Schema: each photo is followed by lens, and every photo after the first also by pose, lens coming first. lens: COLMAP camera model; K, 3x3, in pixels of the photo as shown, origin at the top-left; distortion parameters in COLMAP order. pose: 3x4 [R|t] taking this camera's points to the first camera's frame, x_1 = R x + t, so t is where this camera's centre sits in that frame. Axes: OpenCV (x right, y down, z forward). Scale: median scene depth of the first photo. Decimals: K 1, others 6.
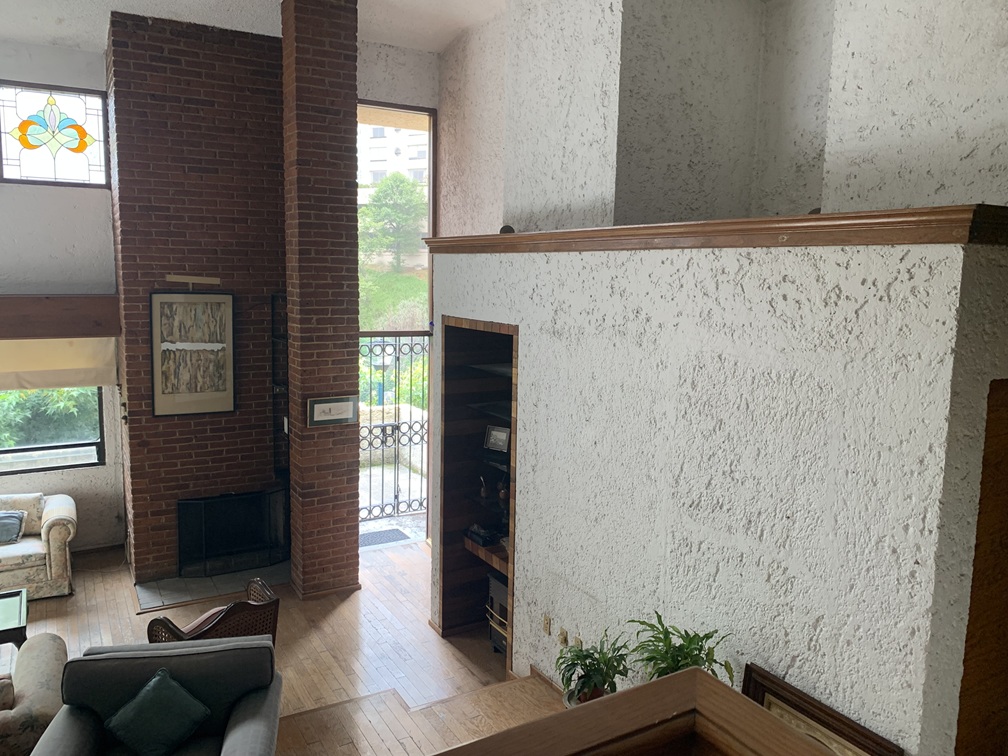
lens RADIAL K [[769.4, 0, 502.0], [0, 769.4, 369.3], [0, 0, 1]] dist [0.010223, -0.004550]
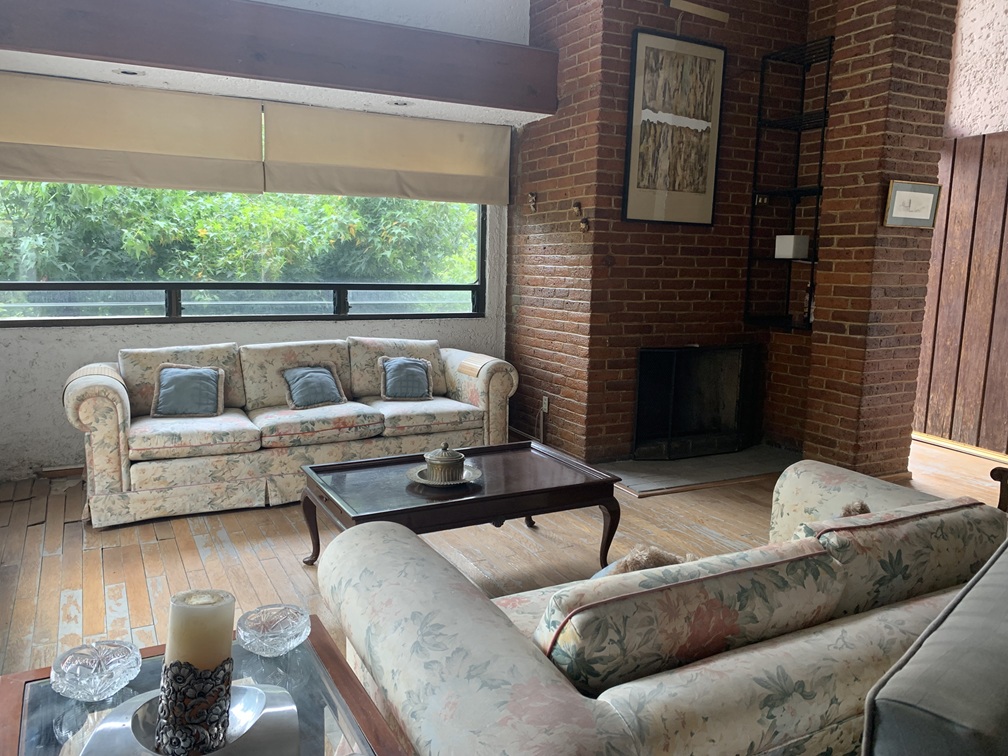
lens RADIAL K [[769.4, 0, 503.7], [0, 769.4, 377.5], [0, 0, 1]] dist [0.010223, -0.004550]
pose [[0.998802, 0.011947, -0.047448, -0.517451], [-0.010450, 0.999444, 0.031671, 0.177880], [0.047800, -0.031137, 0.998371, 0.300595]]
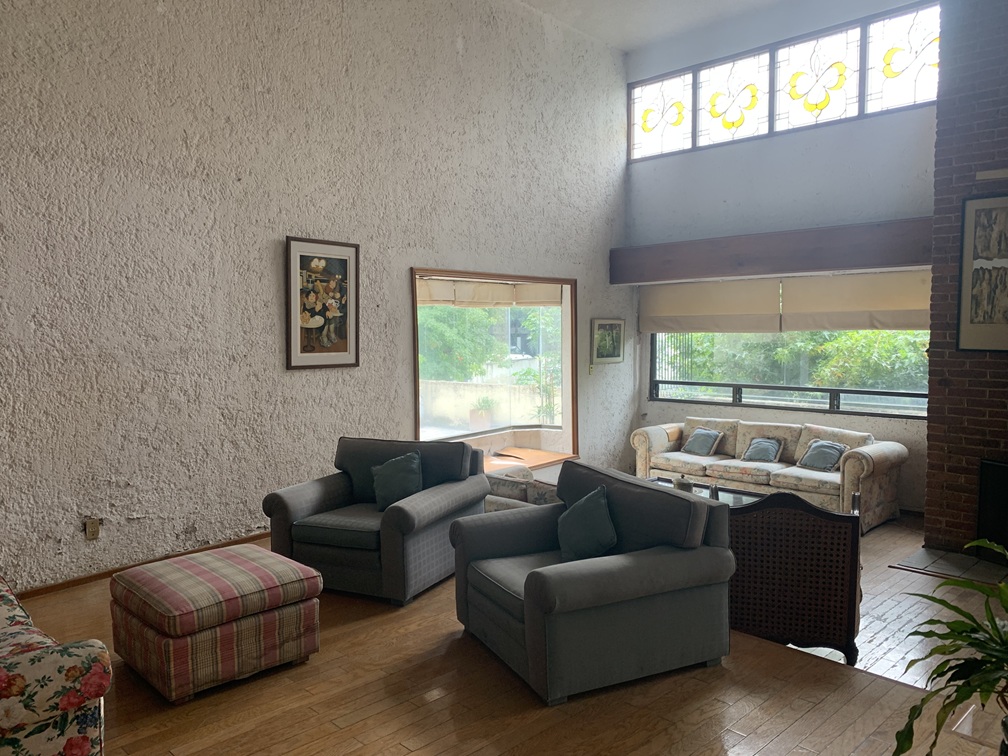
lens RADIAL K [[769.4, 0, 502.0], [0, 769.4, 379.6], [0, 0, 1]] dist [0.010223, -0.004550]
pose [[0.245881, 0.049090, -0.968056, 0.231348], [-0.108579, 0.993826, 0.022818, 0.125210], [0.963200, 0.099500, 0.249693, 0.316056]]
